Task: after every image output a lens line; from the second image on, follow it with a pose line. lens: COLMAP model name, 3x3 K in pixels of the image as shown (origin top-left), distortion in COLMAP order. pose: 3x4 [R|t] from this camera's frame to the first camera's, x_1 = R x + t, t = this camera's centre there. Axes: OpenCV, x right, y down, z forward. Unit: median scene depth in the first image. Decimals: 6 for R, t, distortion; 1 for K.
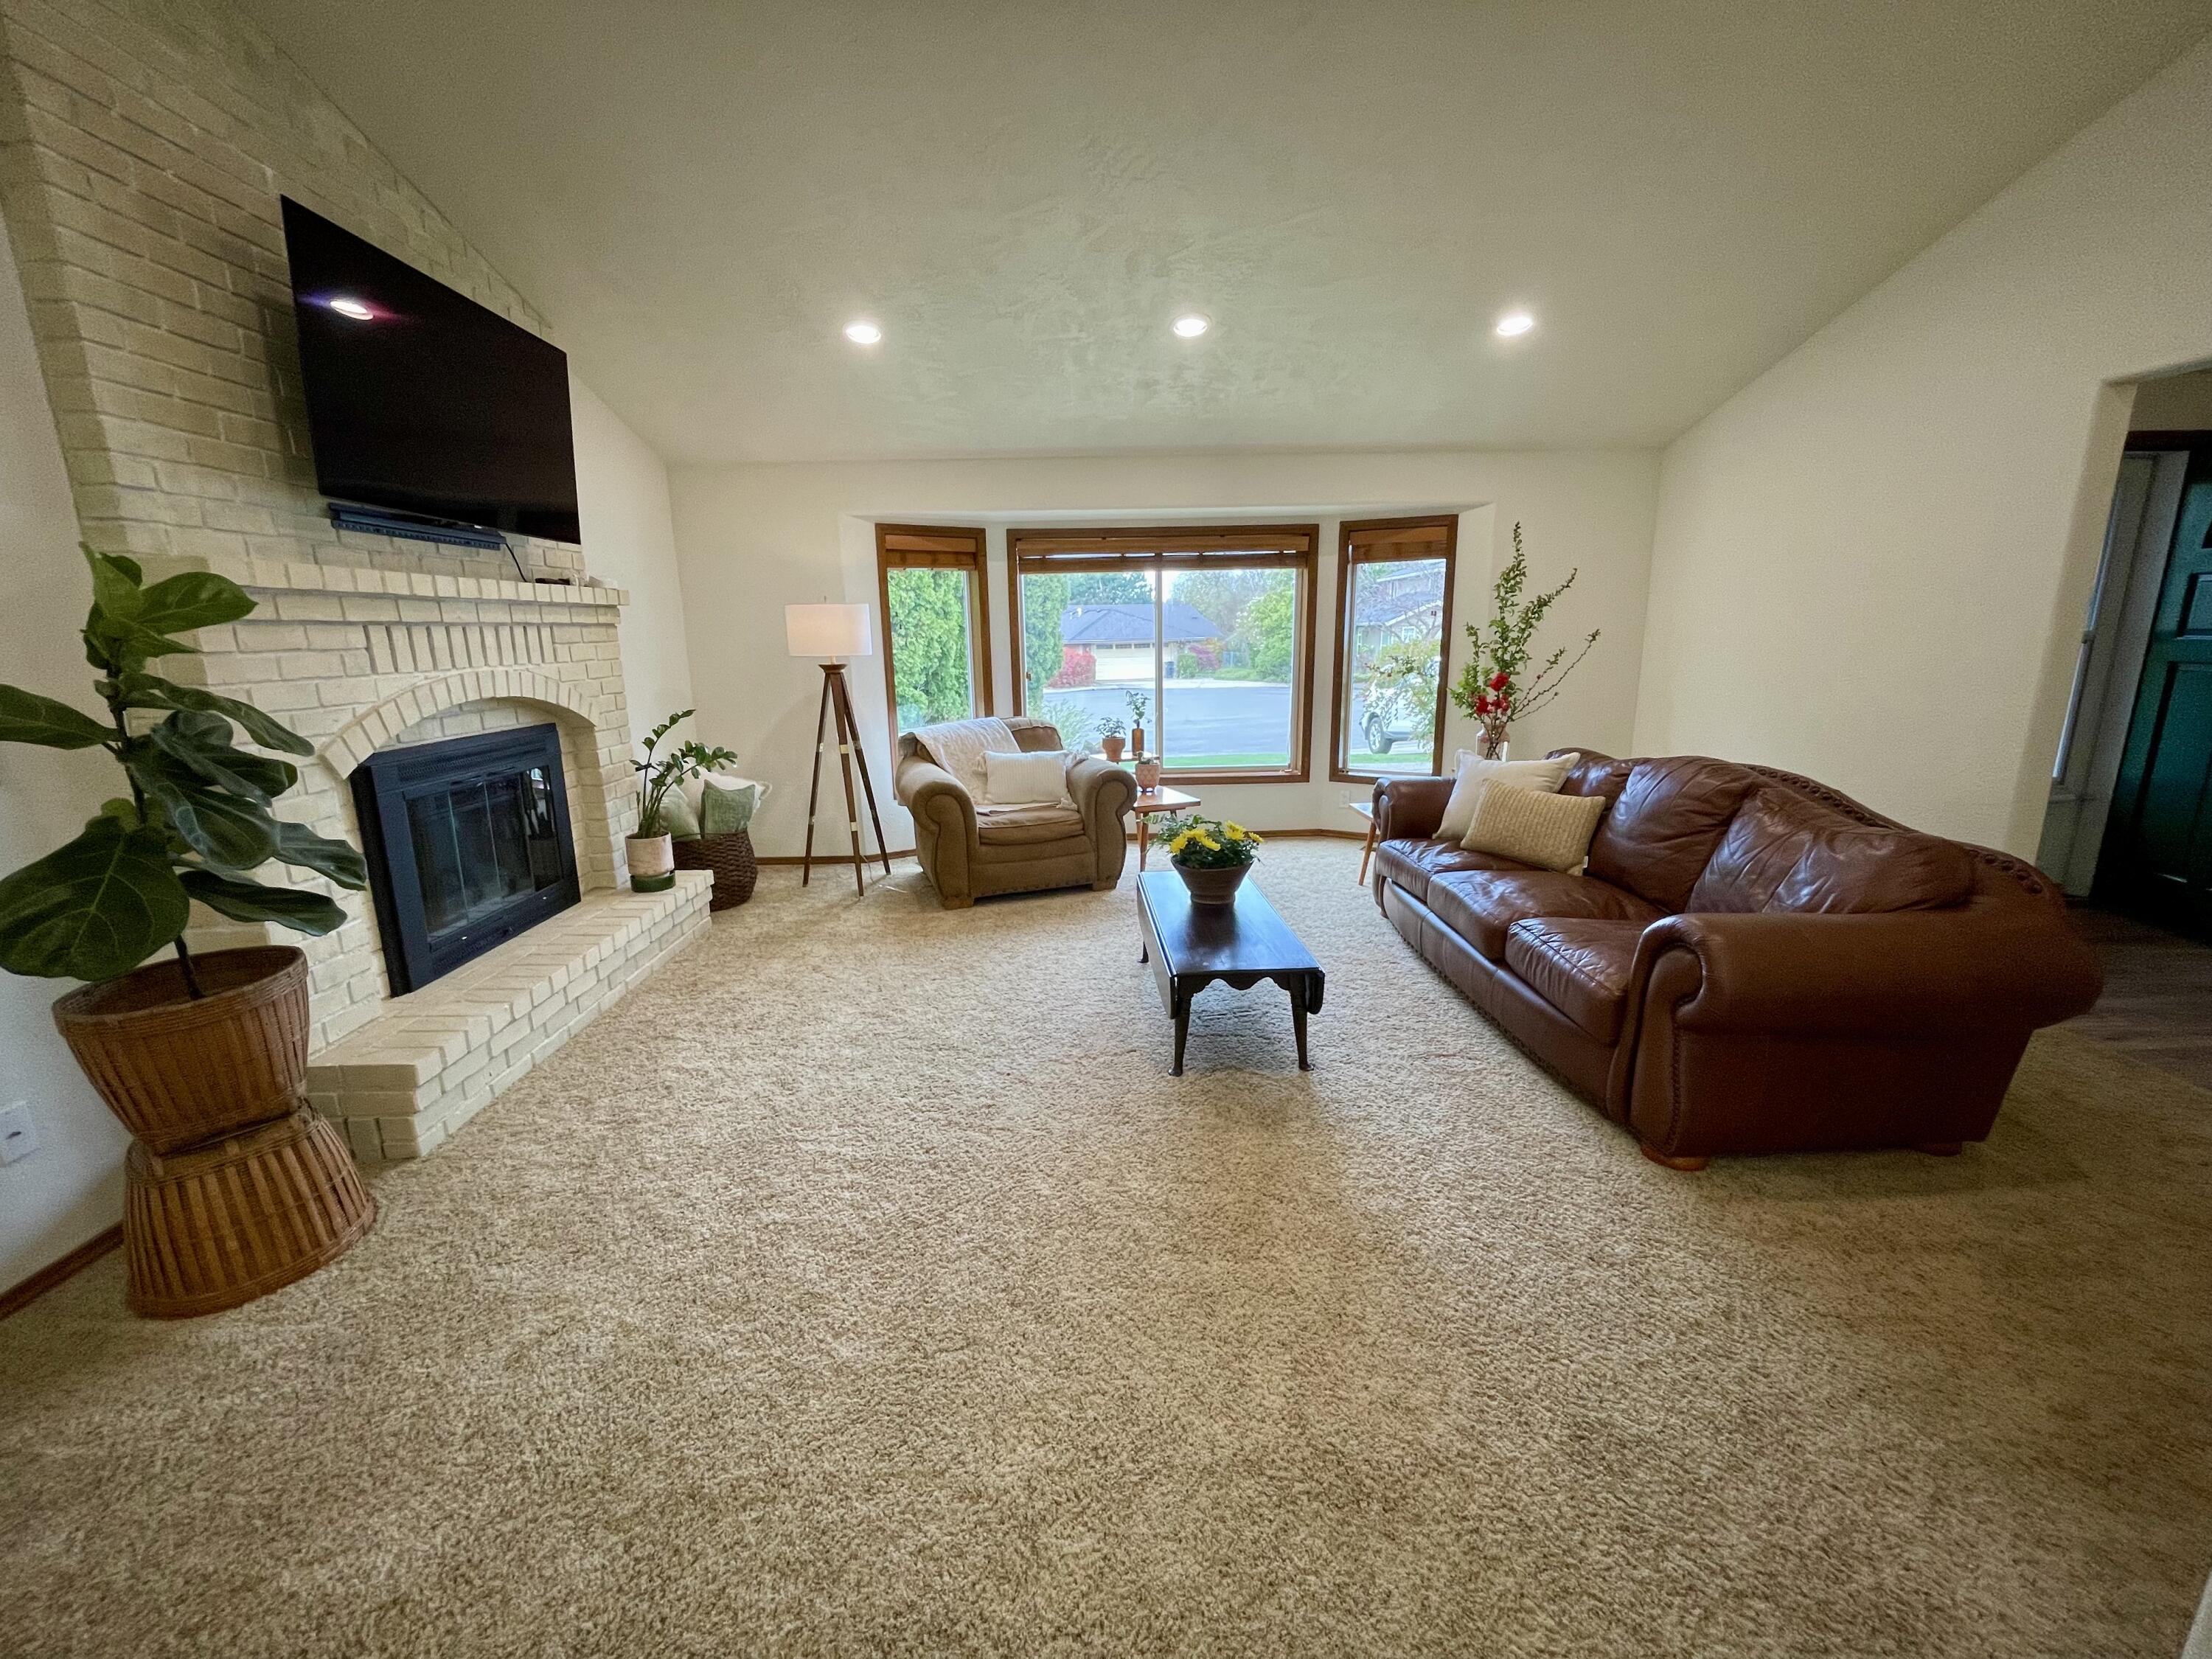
lens RADIAL K [[892.7, 0, 1101.7], [0, 892.7, 830.5], [0, 0, 1]] dist [0.000362, -0.000272]
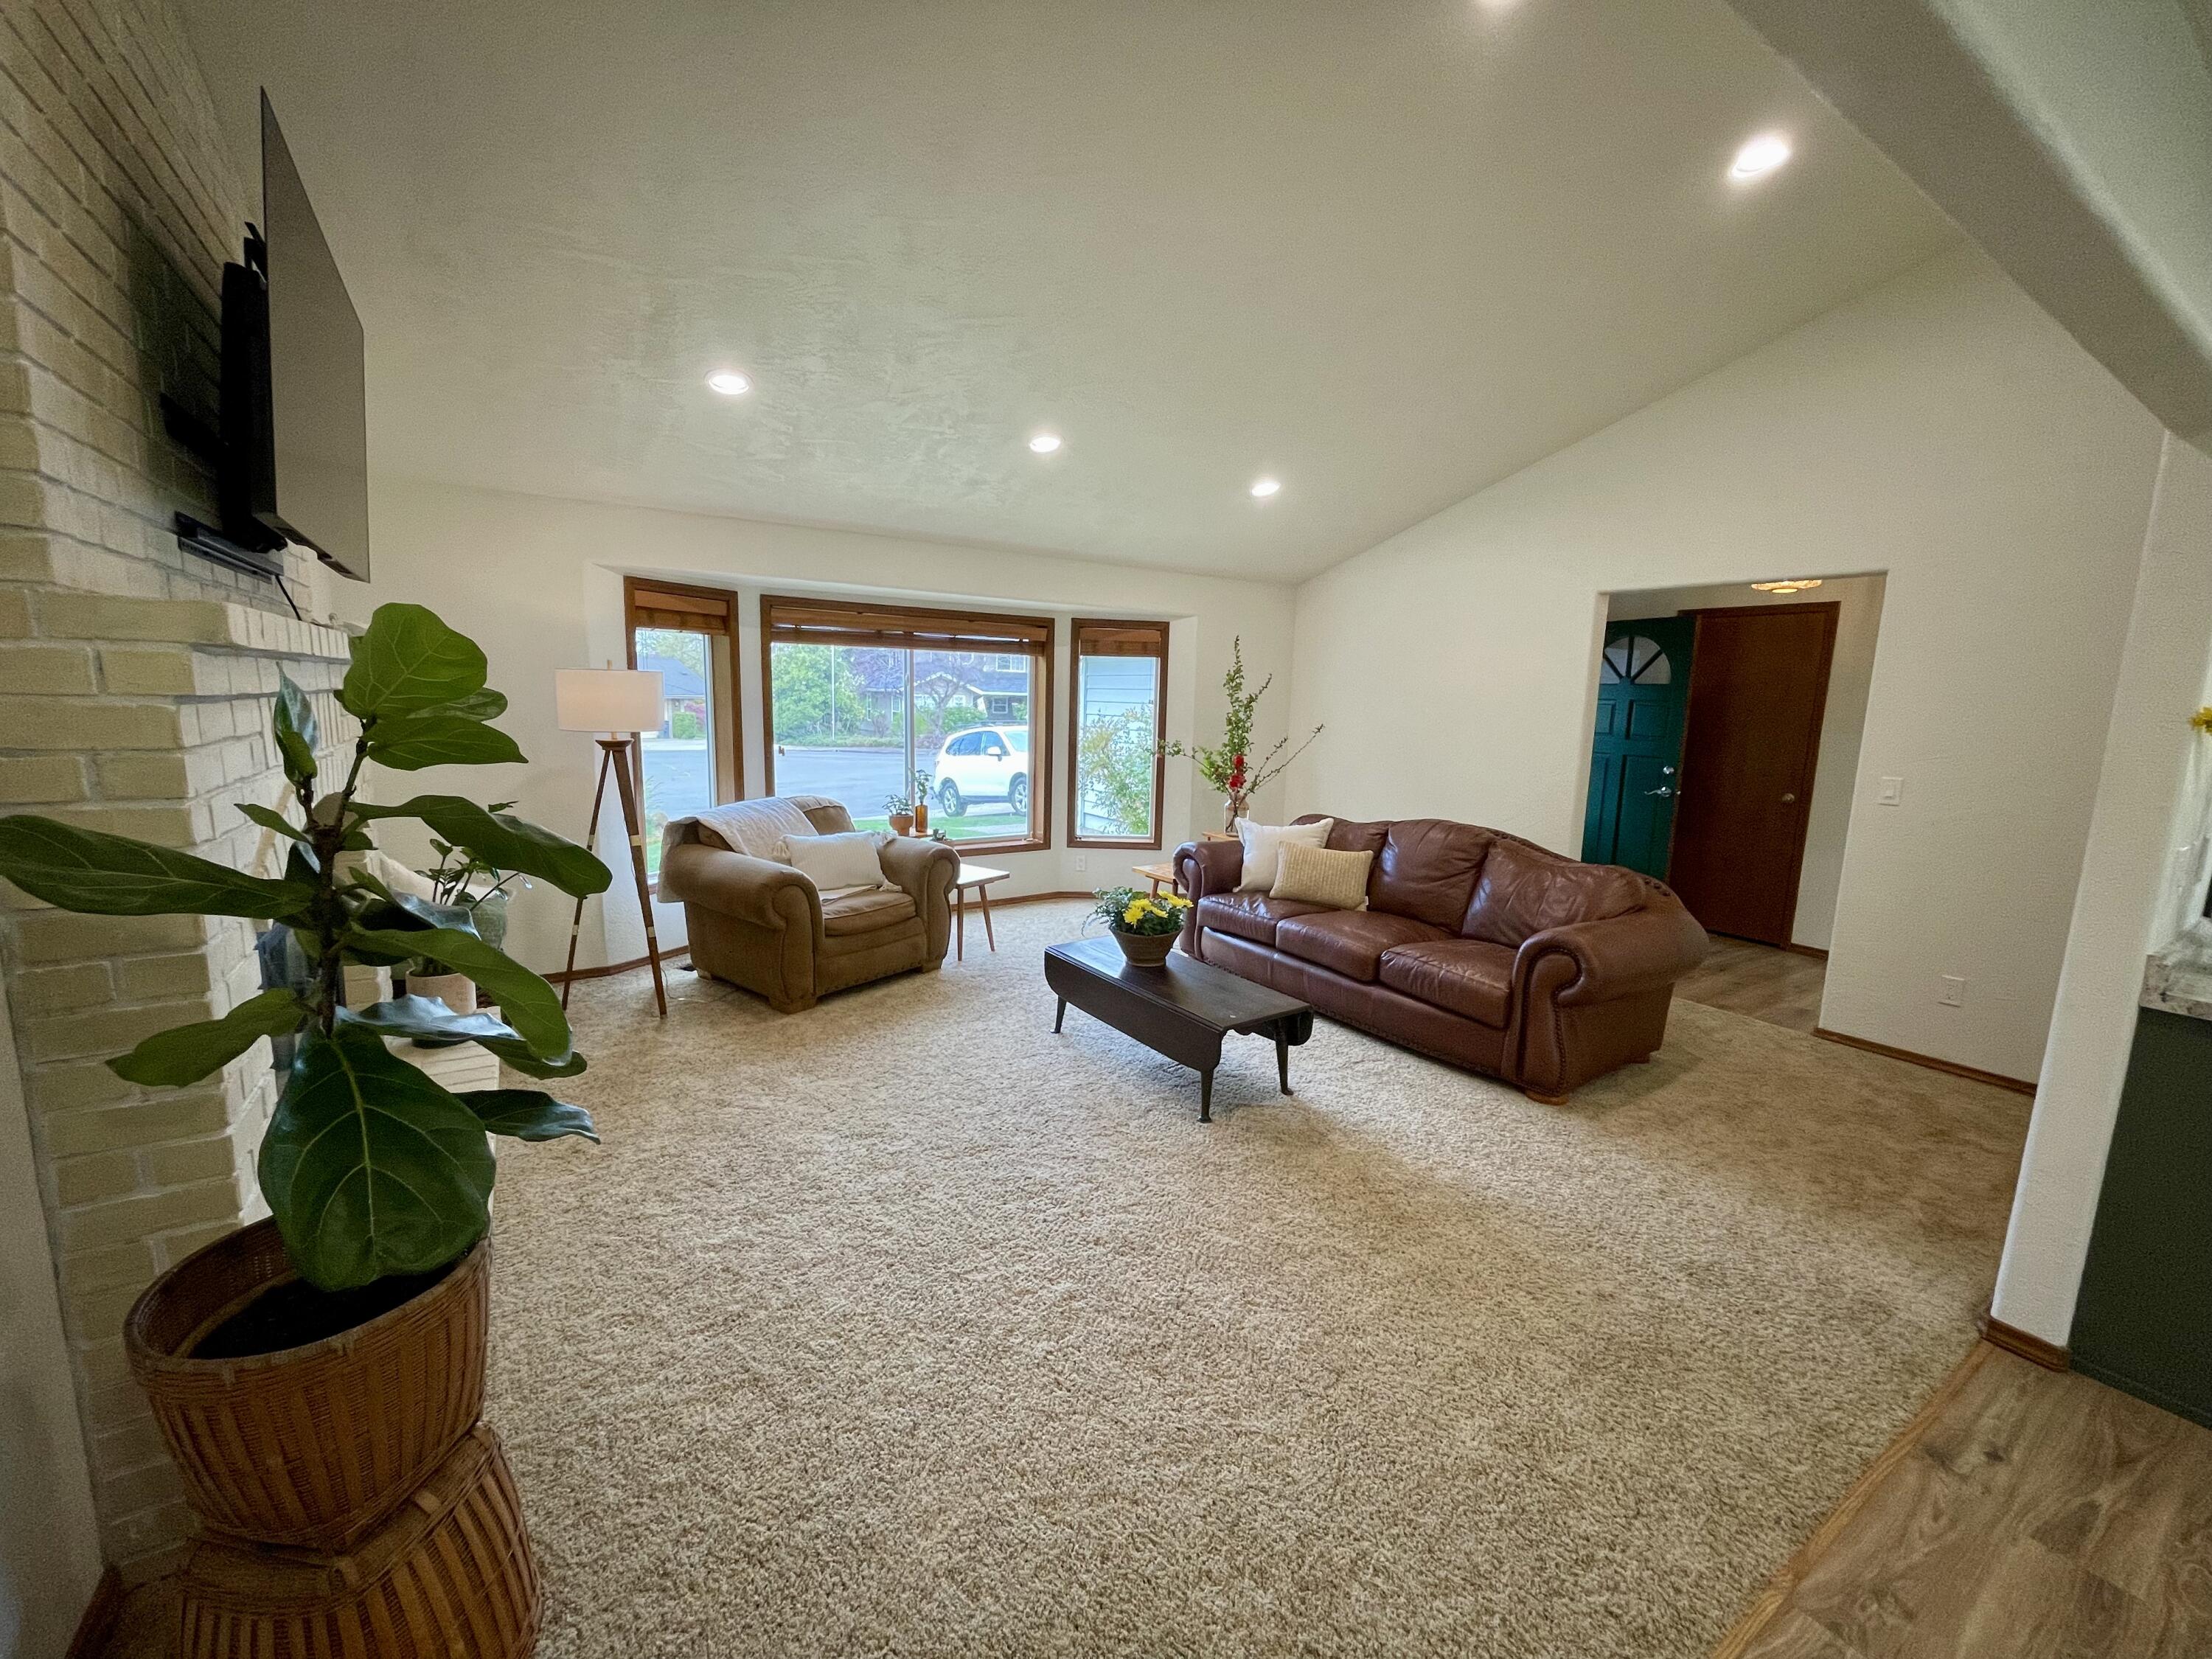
lens RADIAL K [[892.7, 0, 1101.7], [0, 892.7, 830.5], [0, 0, 1]] dist [0.000362, -0.000272]
pose [[0.845882, -0.040824, 0.531806, -0.427444], [0.076783, 0.996001, -0.045672, -0.033864], [-0.527815, 0.079467, 0.845634, 0.068773]]
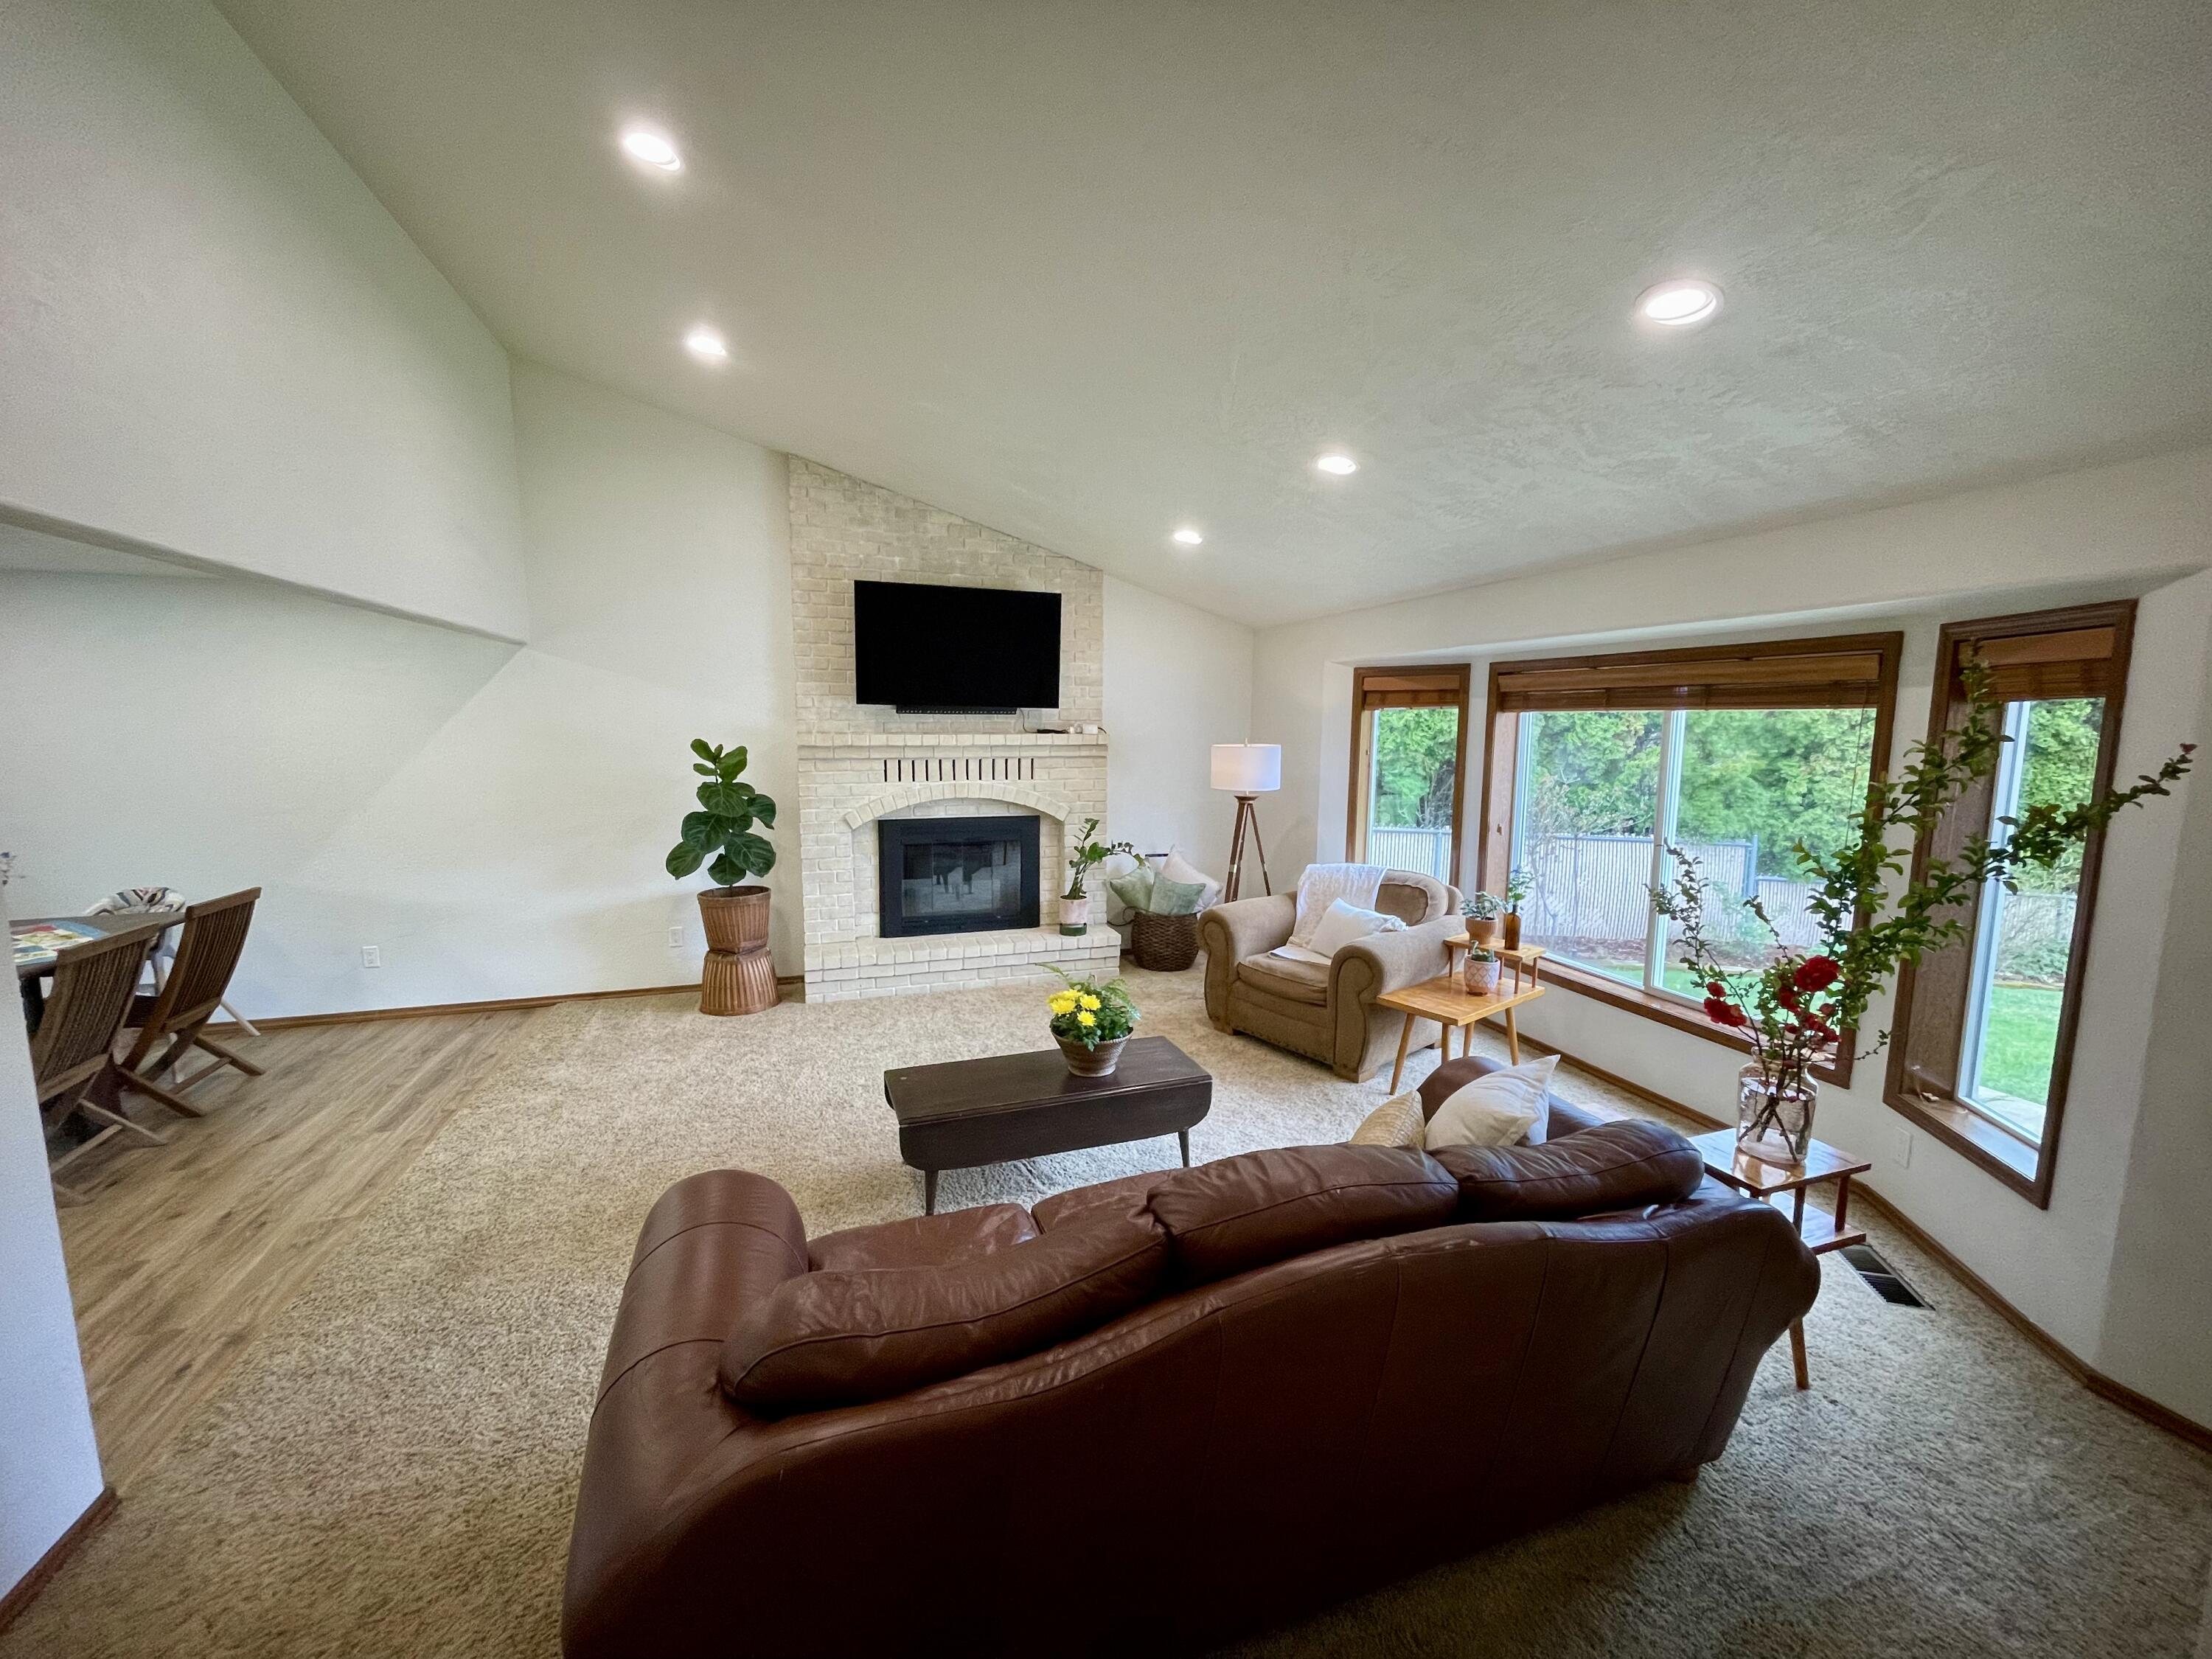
lens RADIAL K [[892.7, 0, 1101.7], [0, 892.7, 830.5], [0, 0, 1]] dist [0.000362, -0.000272]
pose [[0.295397, 0.137165, -0.945477, 0.875070], [-0.220234, 0.972763, 0.072315, -0.217002], [0.929644, 0.186865, 0.317559, 0.547666]]
